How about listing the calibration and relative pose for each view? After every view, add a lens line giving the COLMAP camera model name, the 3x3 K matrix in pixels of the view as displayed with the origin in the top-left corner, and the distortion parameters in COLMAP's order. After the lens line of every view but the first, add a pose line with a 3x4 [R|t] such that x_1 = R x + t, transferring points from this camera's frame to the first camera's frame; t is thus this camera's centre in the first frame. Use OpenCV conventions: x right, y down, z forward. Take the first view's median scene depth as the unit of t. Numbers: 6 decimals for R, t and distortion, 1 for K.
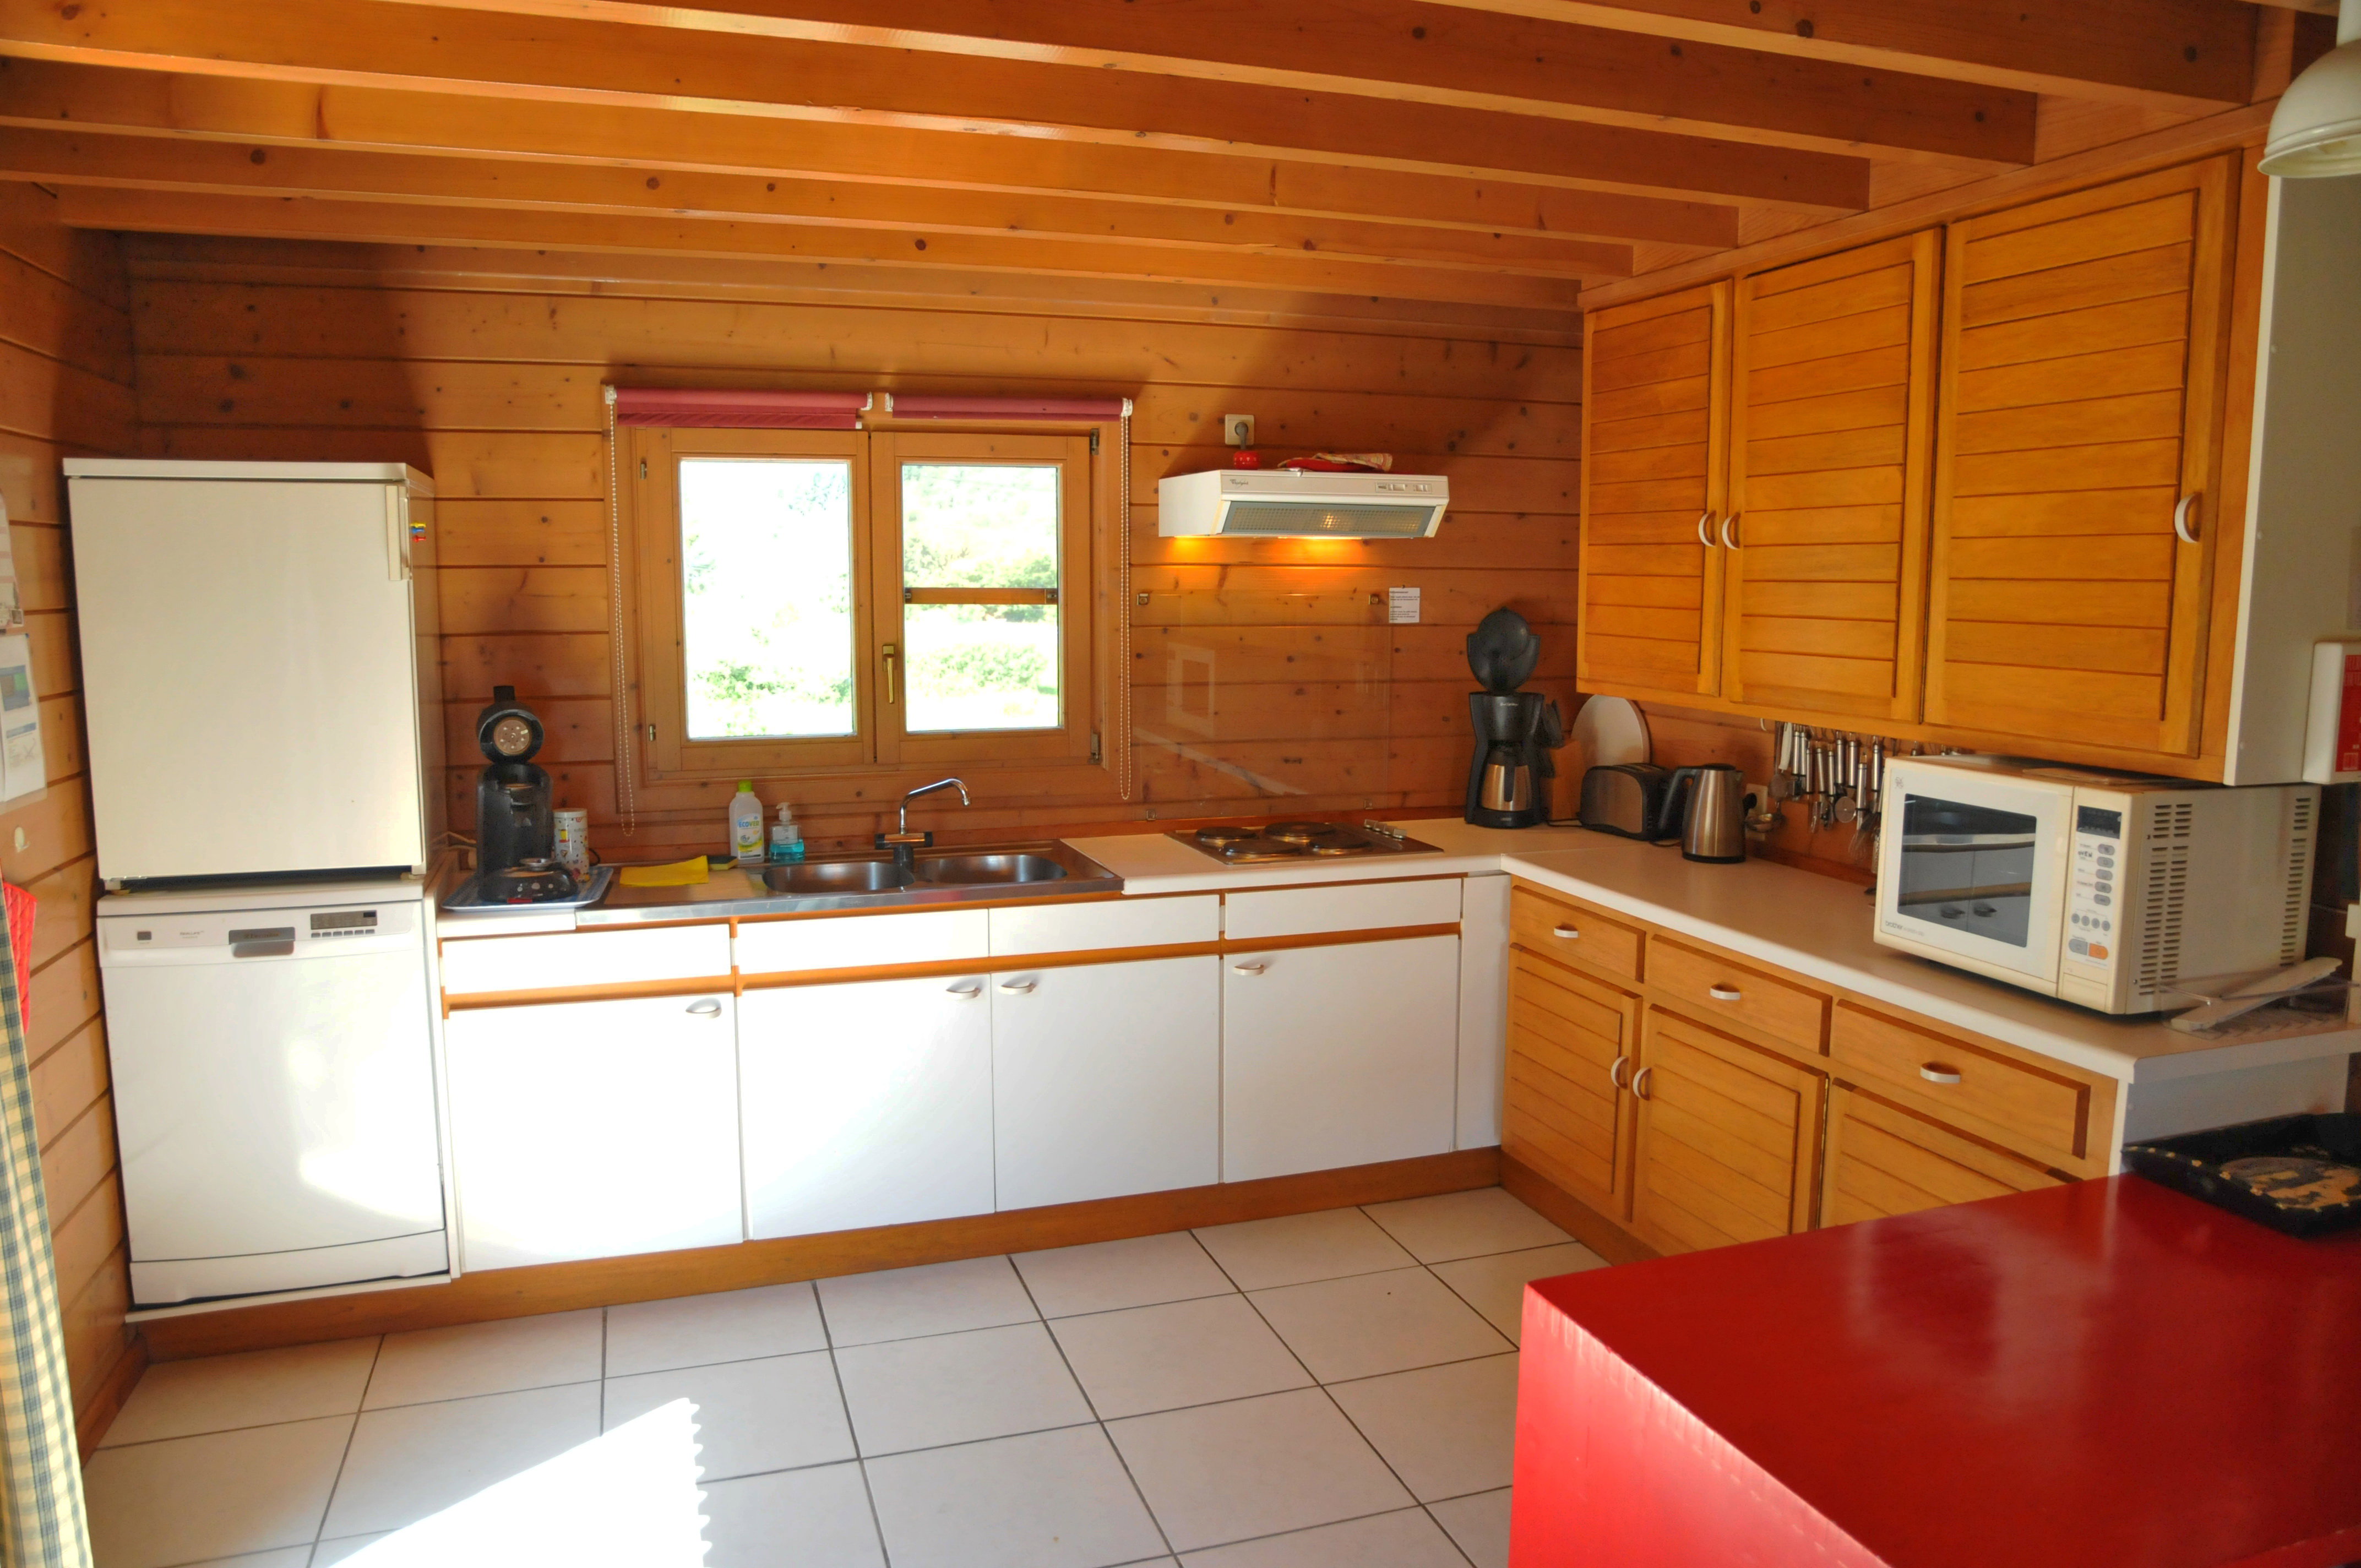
lens RADIAL K [[1612.9, 0, 1180.5], [0, 1612.9, 784.0], [0, 0, 1]] dist [-0.123640, 0.087748]
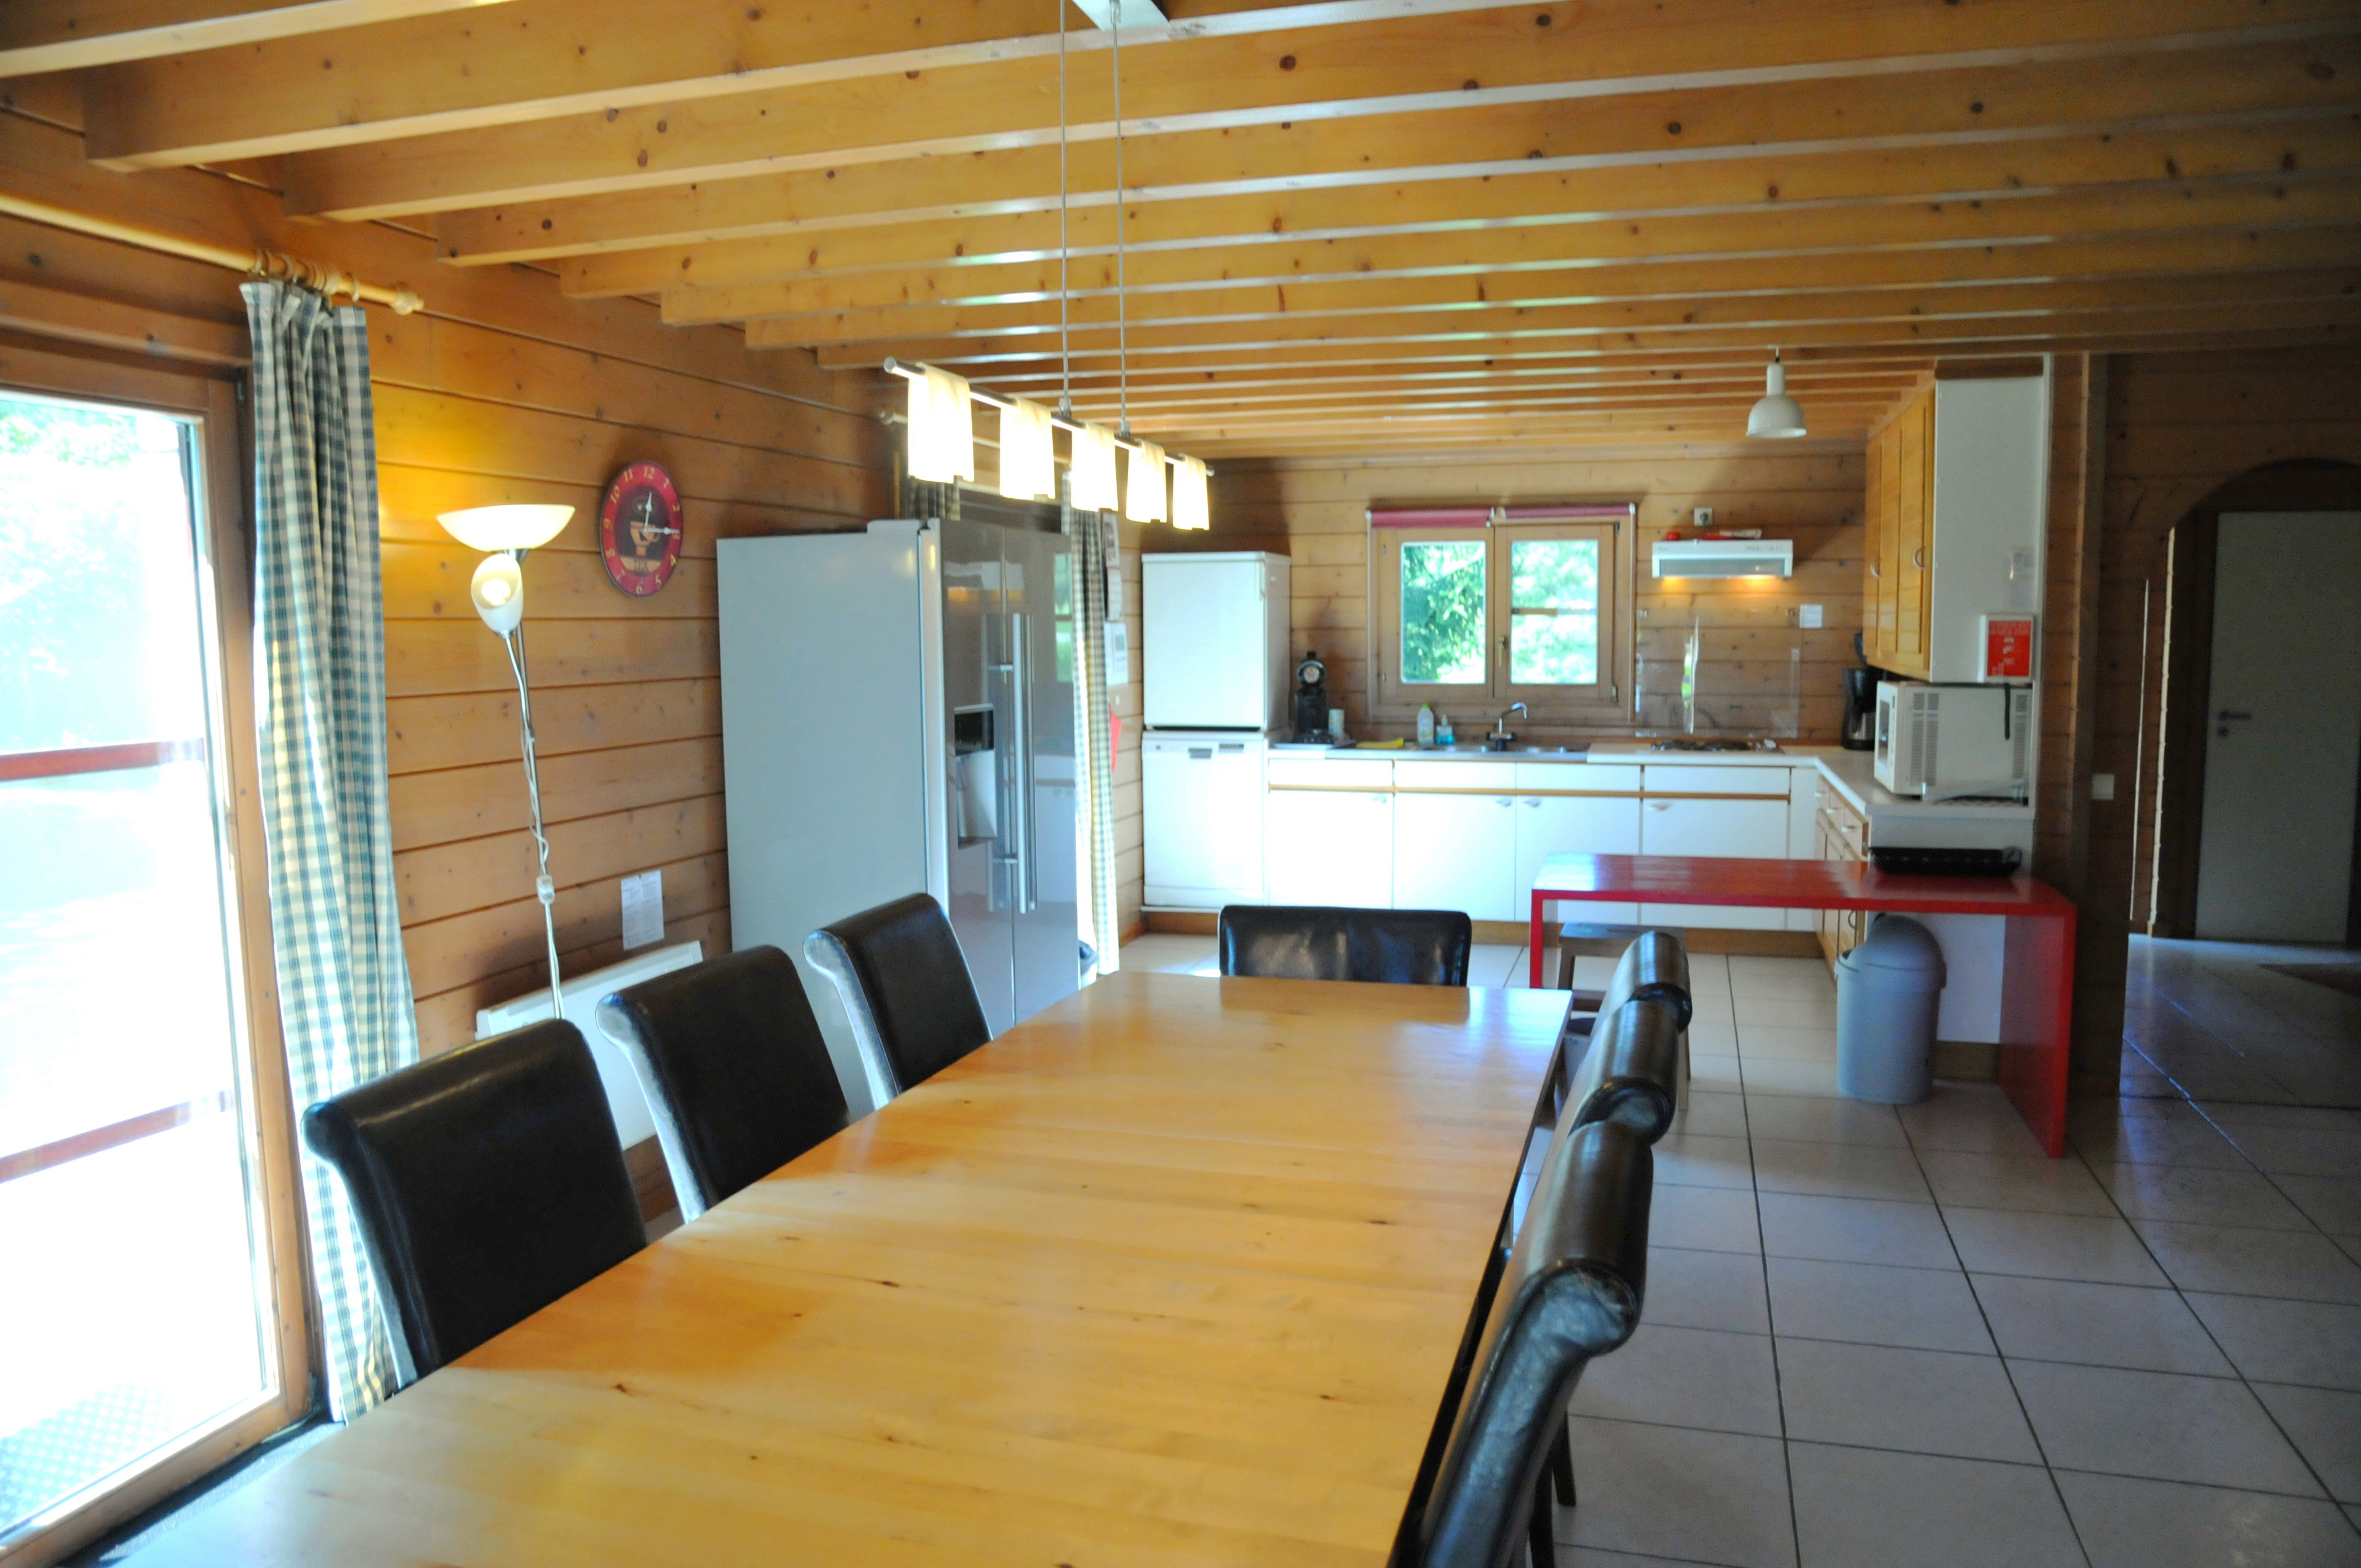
lens RADIAL K [[1612.9, 0, 1180.5], [0, 1612.9, 784.0], [0, 0, 1]] dist [-0.123640, 0.087748]
pose [[0.808386, 0.048635, -0.586640, 0.665723], [-0.065079, 0.997856, -0.006952, 0.132873], [0.585044, 0.043798, 0.809818, -0.807169]]
